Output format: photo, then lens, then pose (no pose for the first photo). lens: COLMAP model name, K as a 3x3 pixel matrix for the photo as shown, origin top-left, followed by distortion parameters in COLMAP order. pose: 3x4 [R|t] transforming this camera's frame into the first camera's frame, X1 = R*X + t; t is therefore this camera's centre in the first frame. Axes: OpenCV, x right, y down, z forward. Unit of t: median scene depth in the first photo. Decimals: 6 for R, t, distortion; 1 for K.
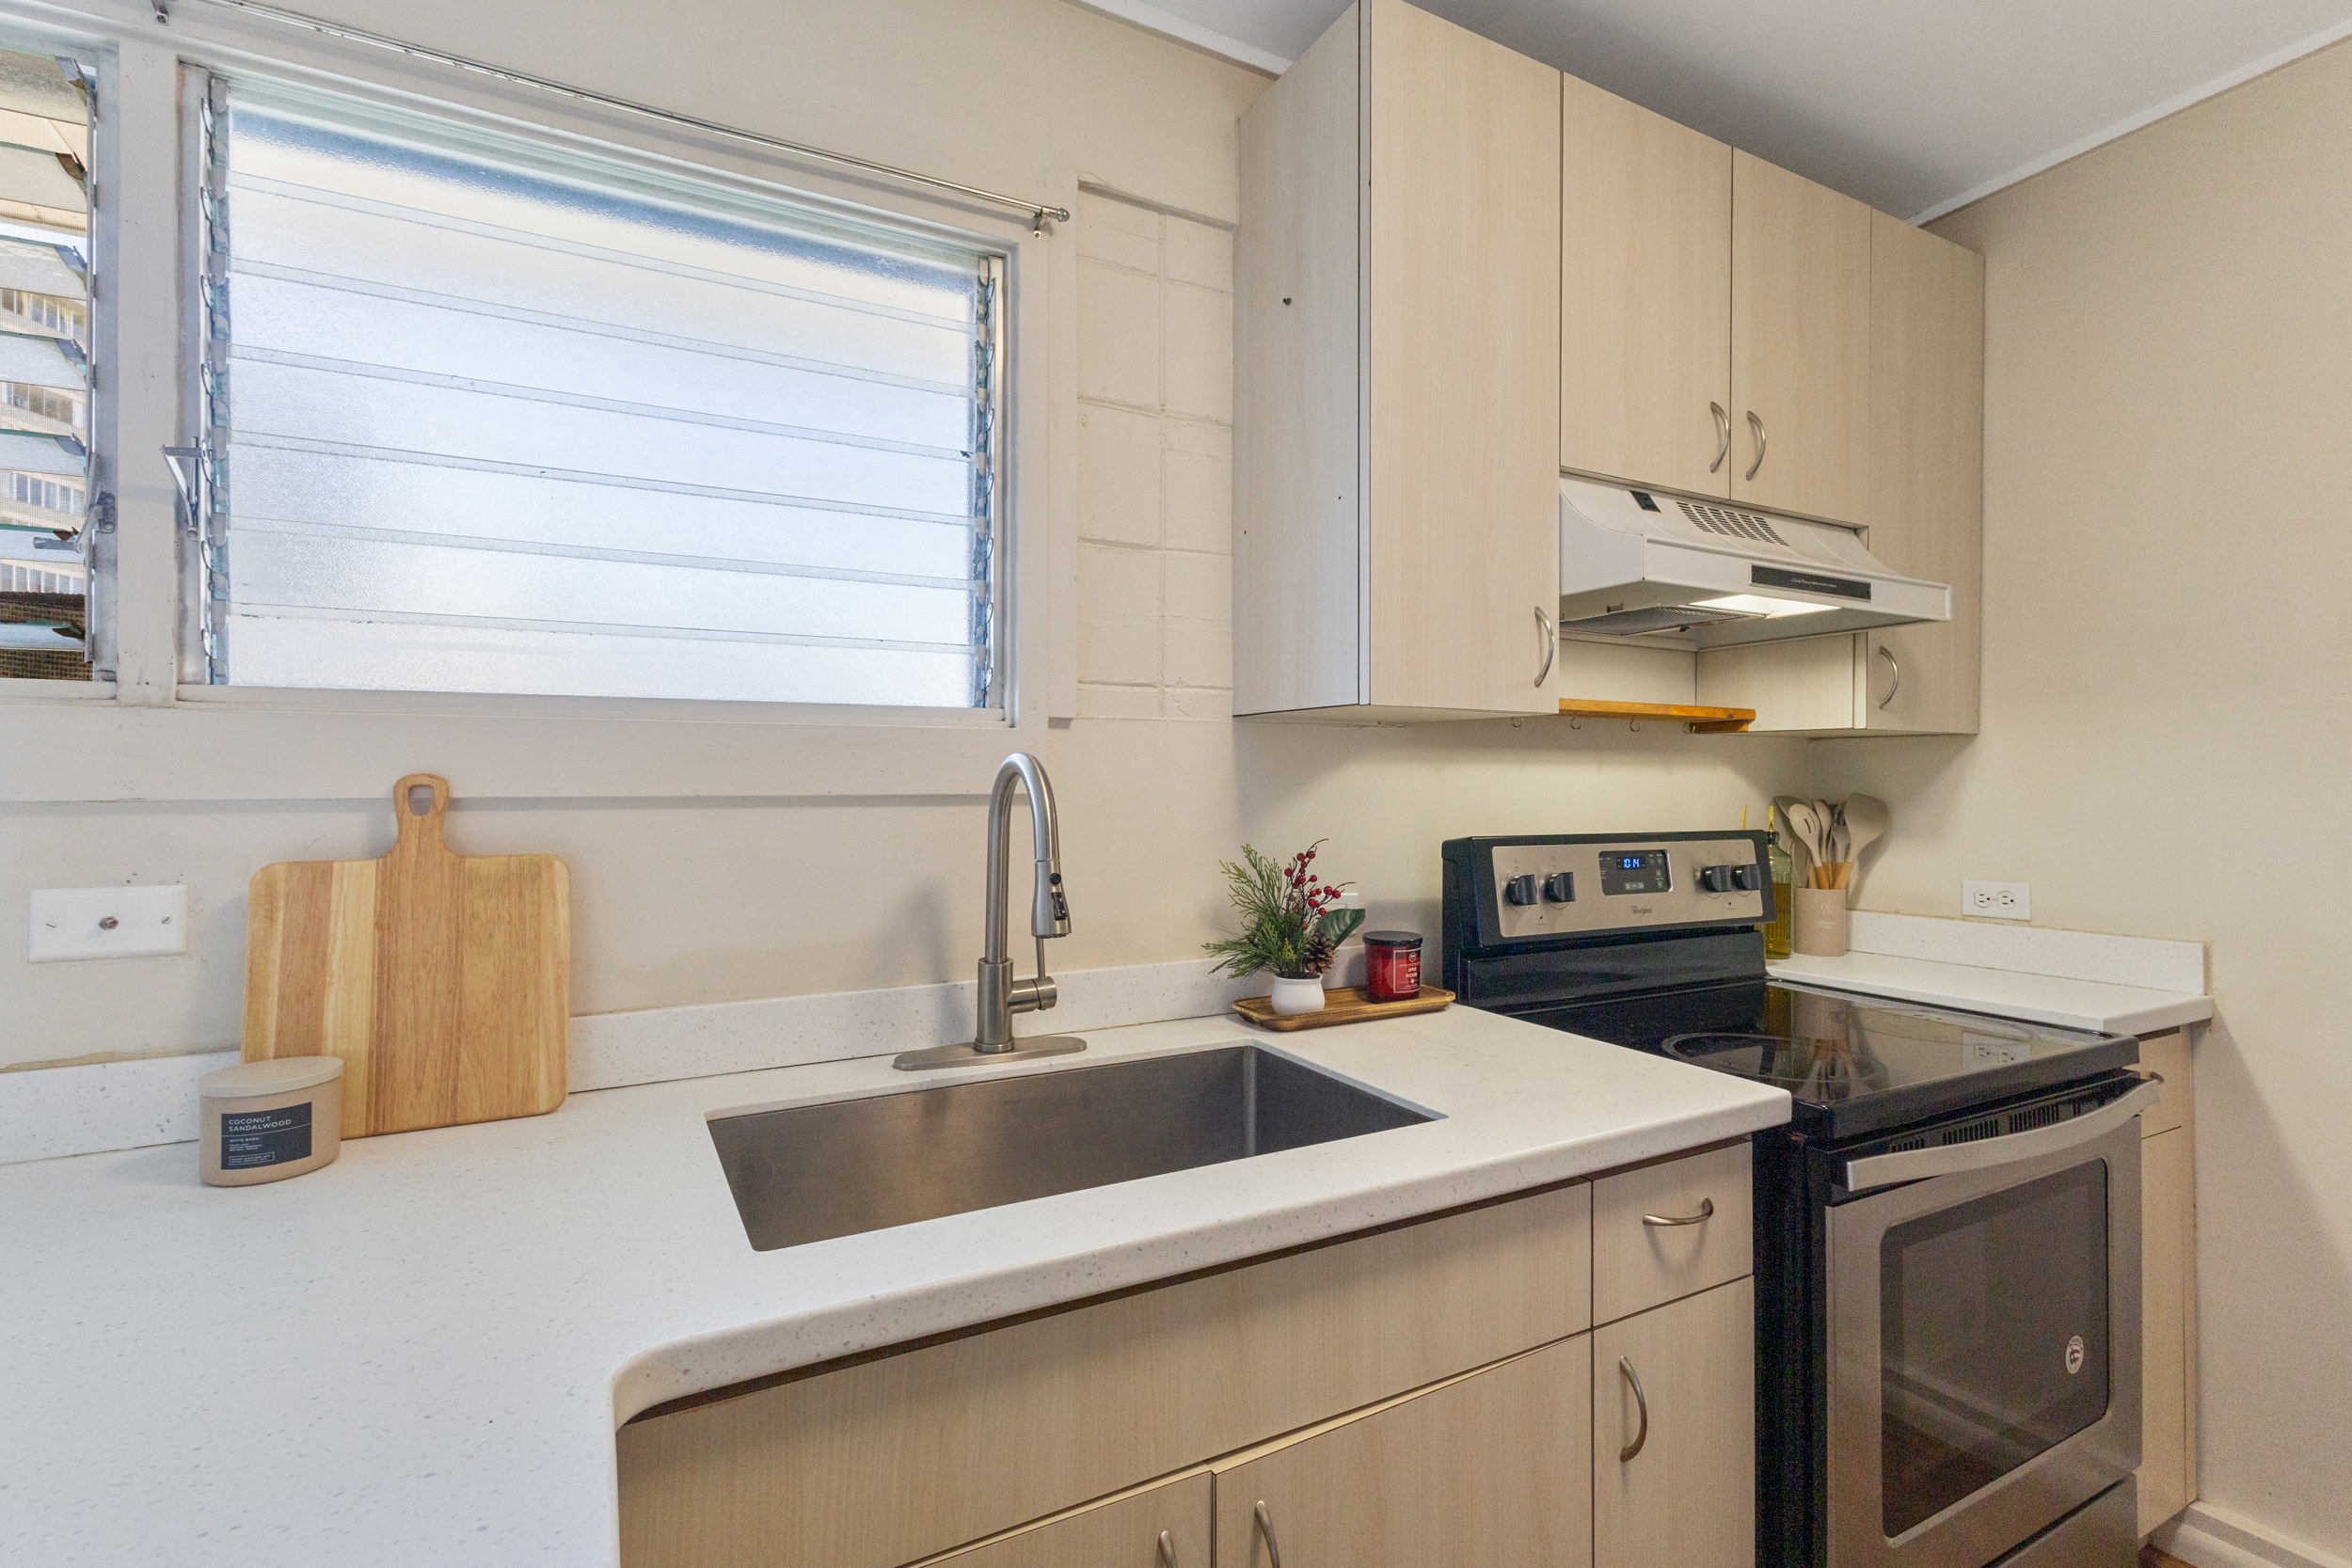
lens RADIAL K [[1089.2, 0, 1167.4], [0, 1089.2, 775.5], [0, 0, 1]] dist [0.005150, 0.001090]
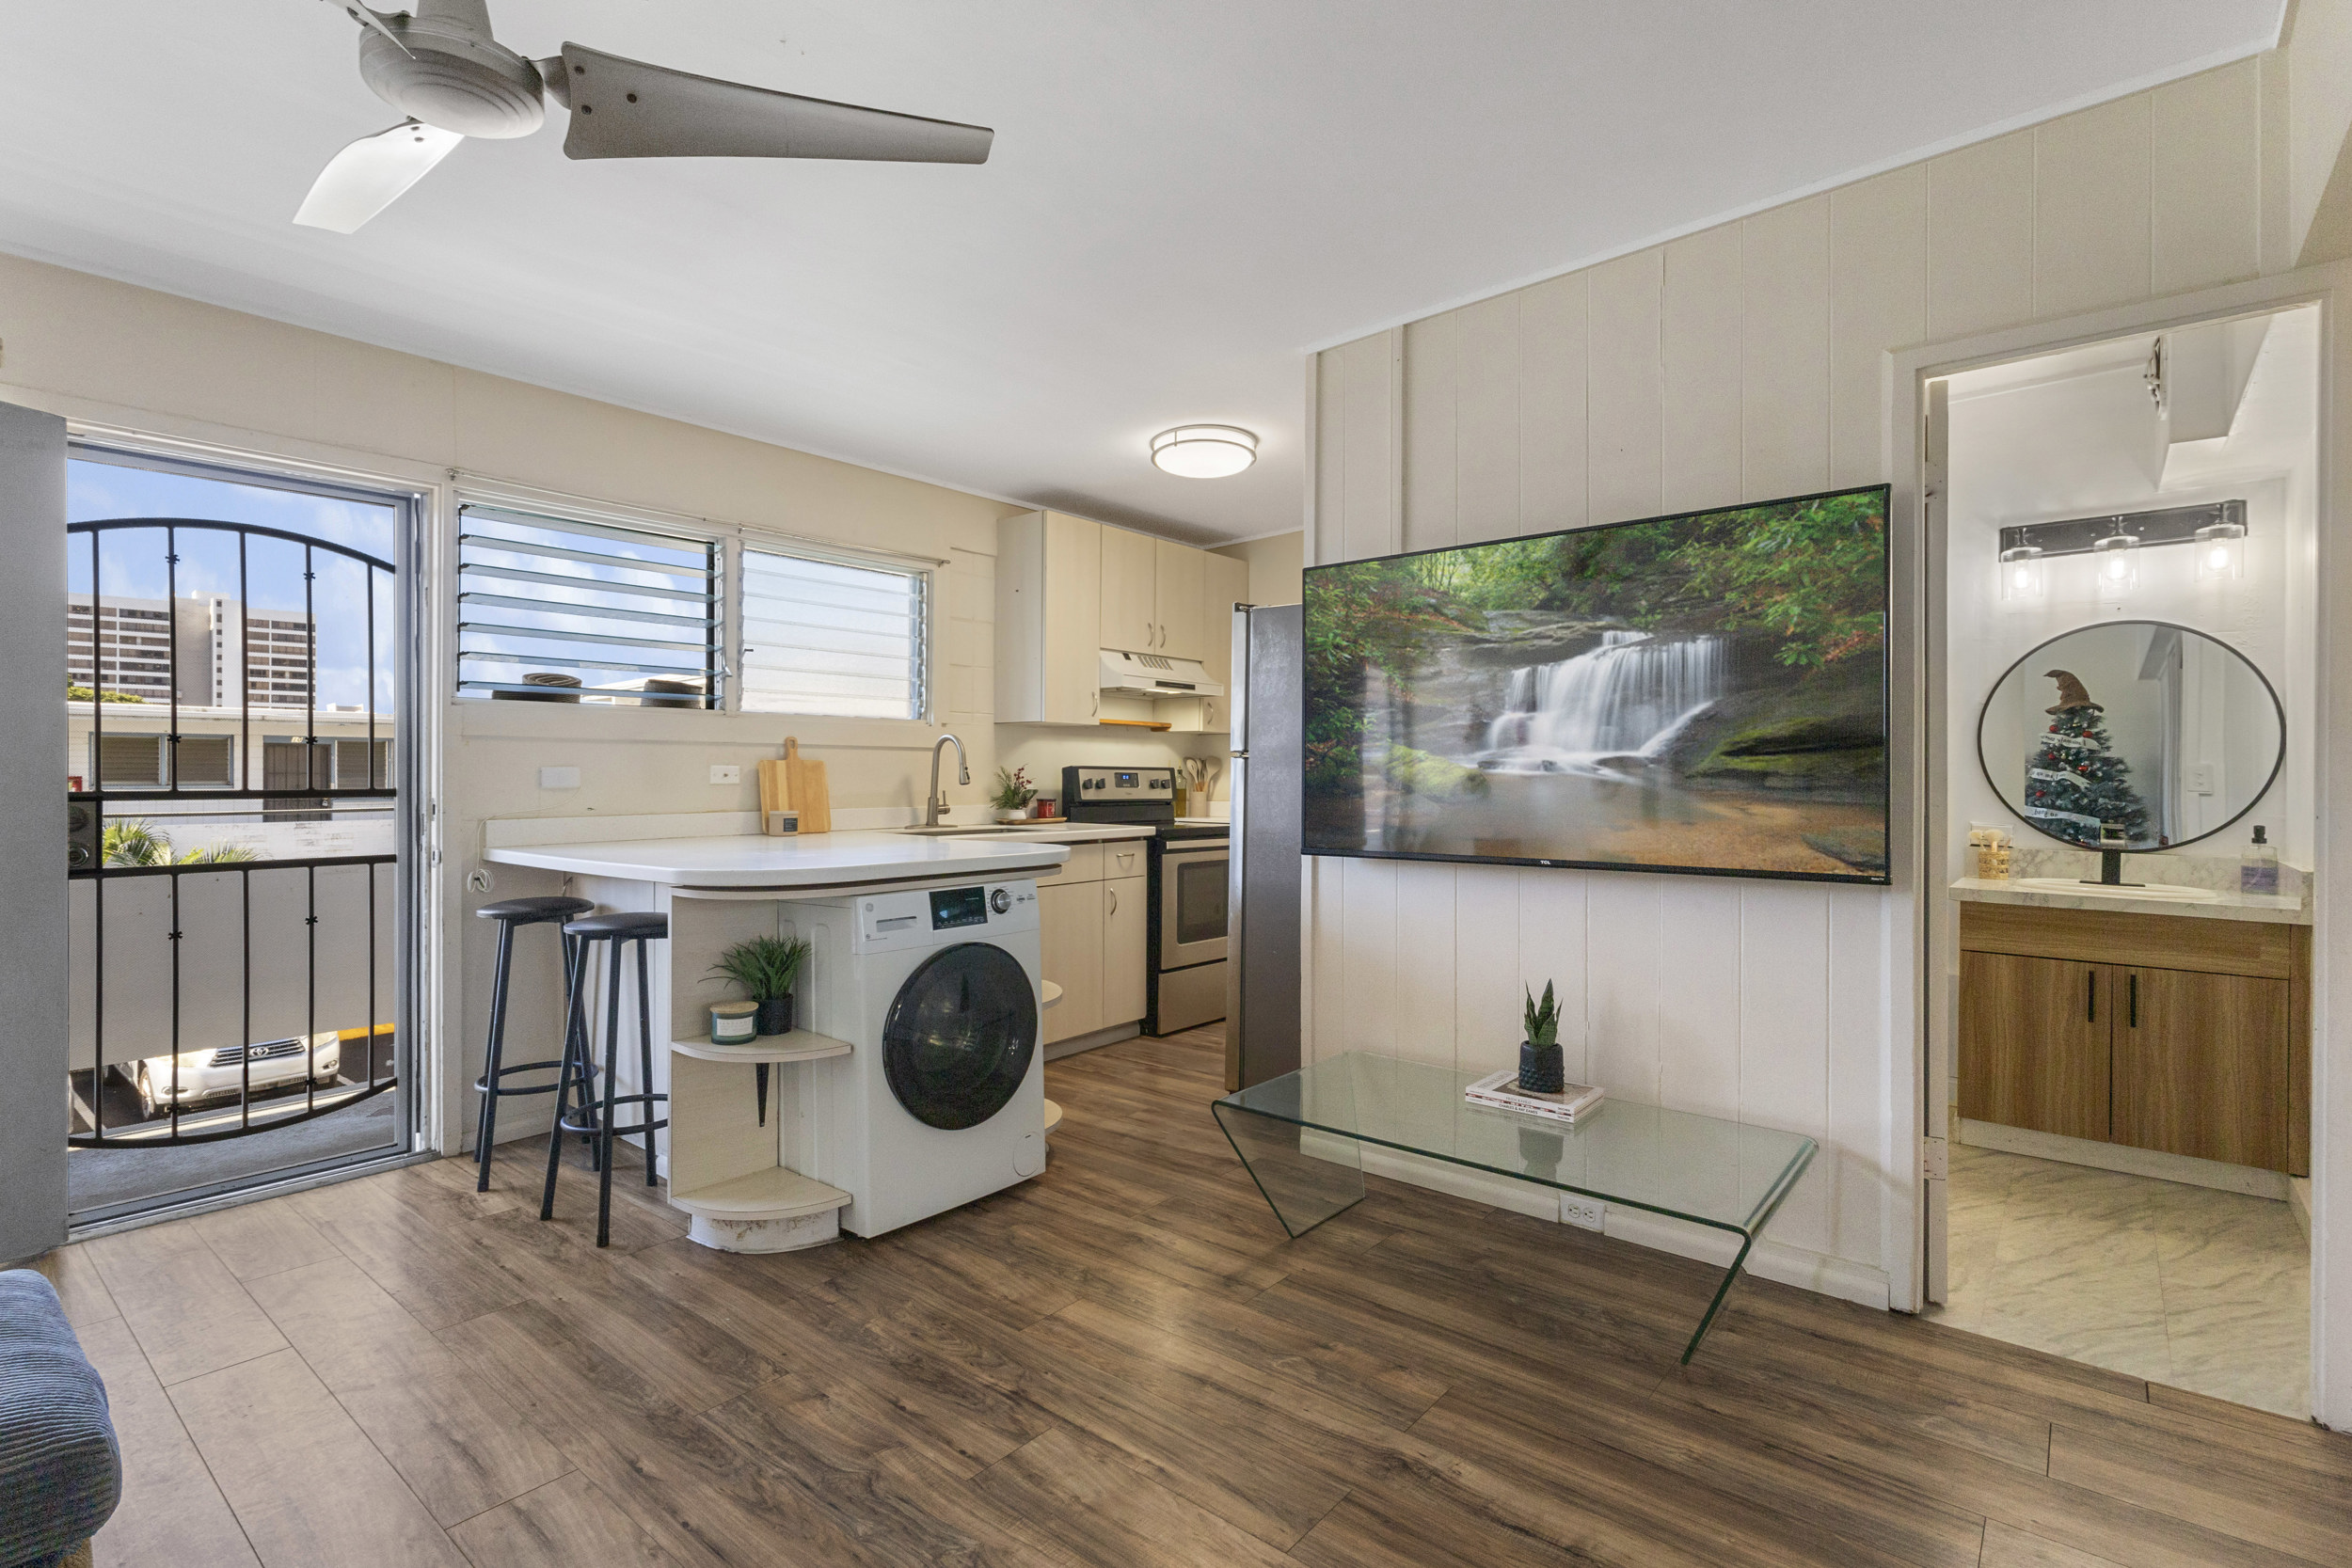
lens RADIAL K [[1101.2, 0, 1172.4], [0, 1101.2, 776.6], [0, 0, 1]] dist [-0.000104, -0.000123]
pose [[0.927164, 0.002173, 0.374649, -0.631788], [-0.004558, 0.999975, 0.005481, 0.073978], [-0.374628, -0.006789, 0.927150, -2.011418]]
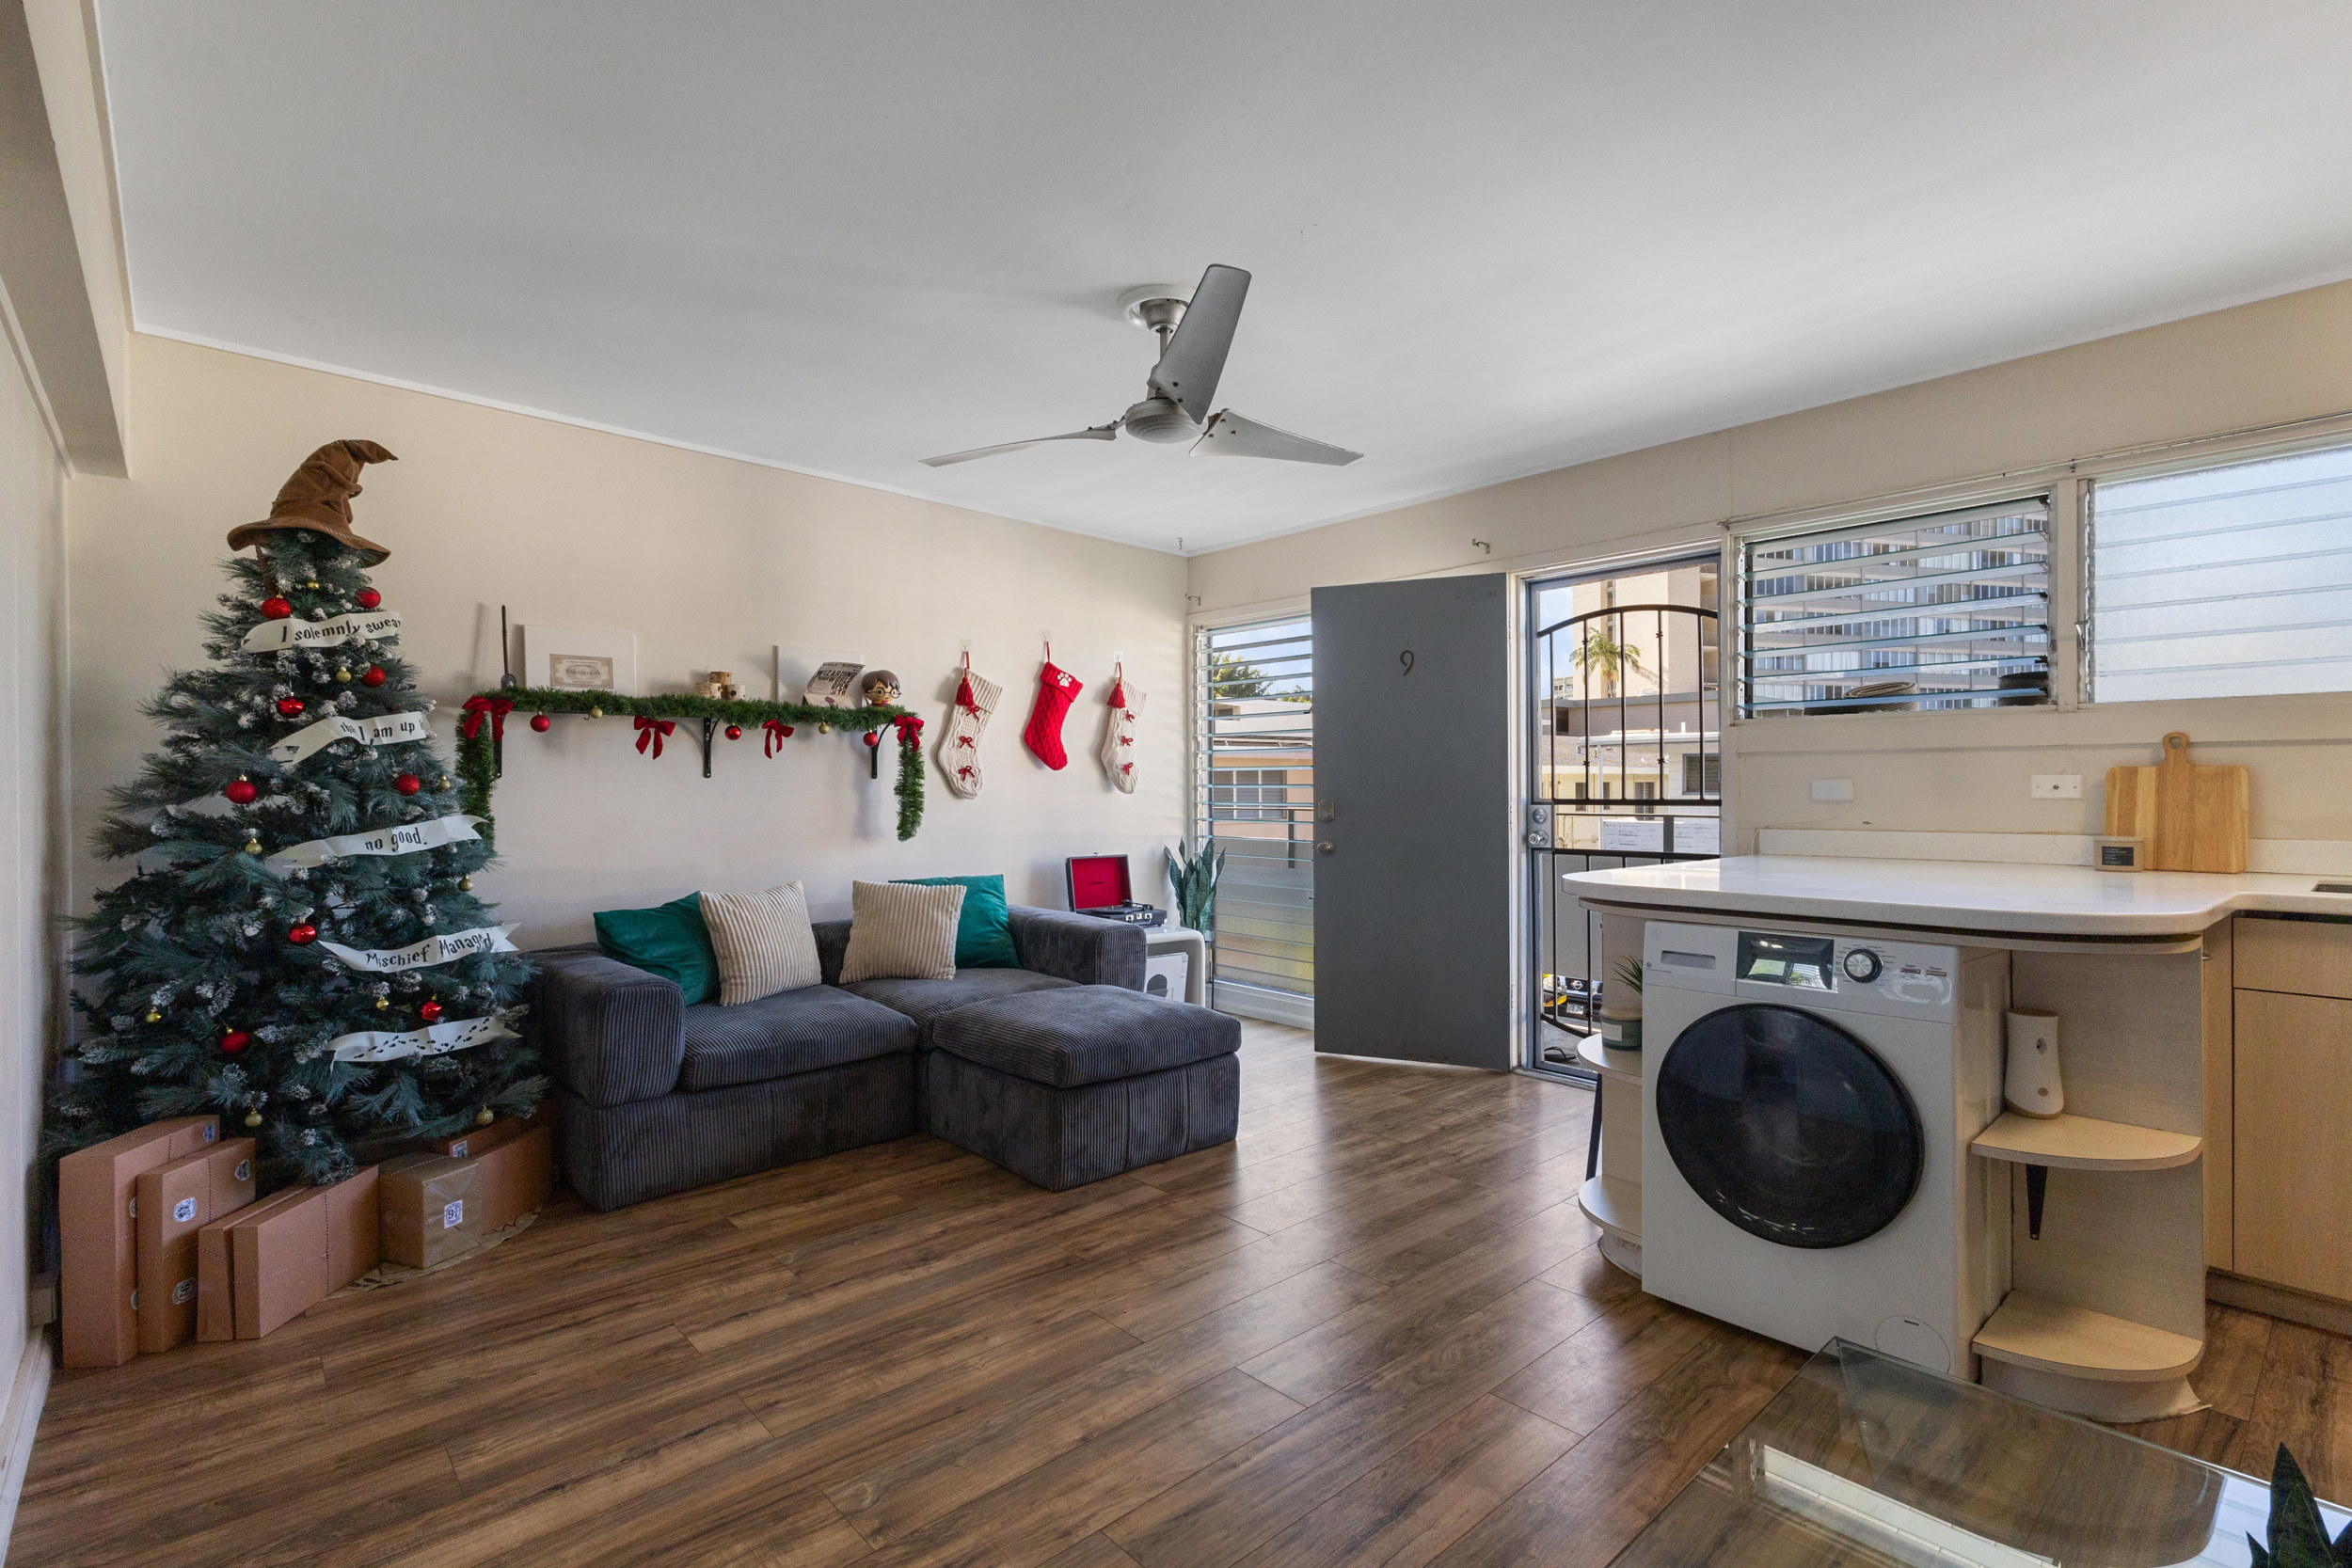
lens RADIAL K [[1097.9, 0, 1176.0], [0, 1097.9, 784.0], [0, 0, 1]] dist [0.005085, 0.000397]
pose [[0.233939, -0.001693, -0.972250, 0.885835], [0.009119, 0.999958, 0.000453, 0.068060], [0.972209, -0.008972, 0.233945, -1.300727]]
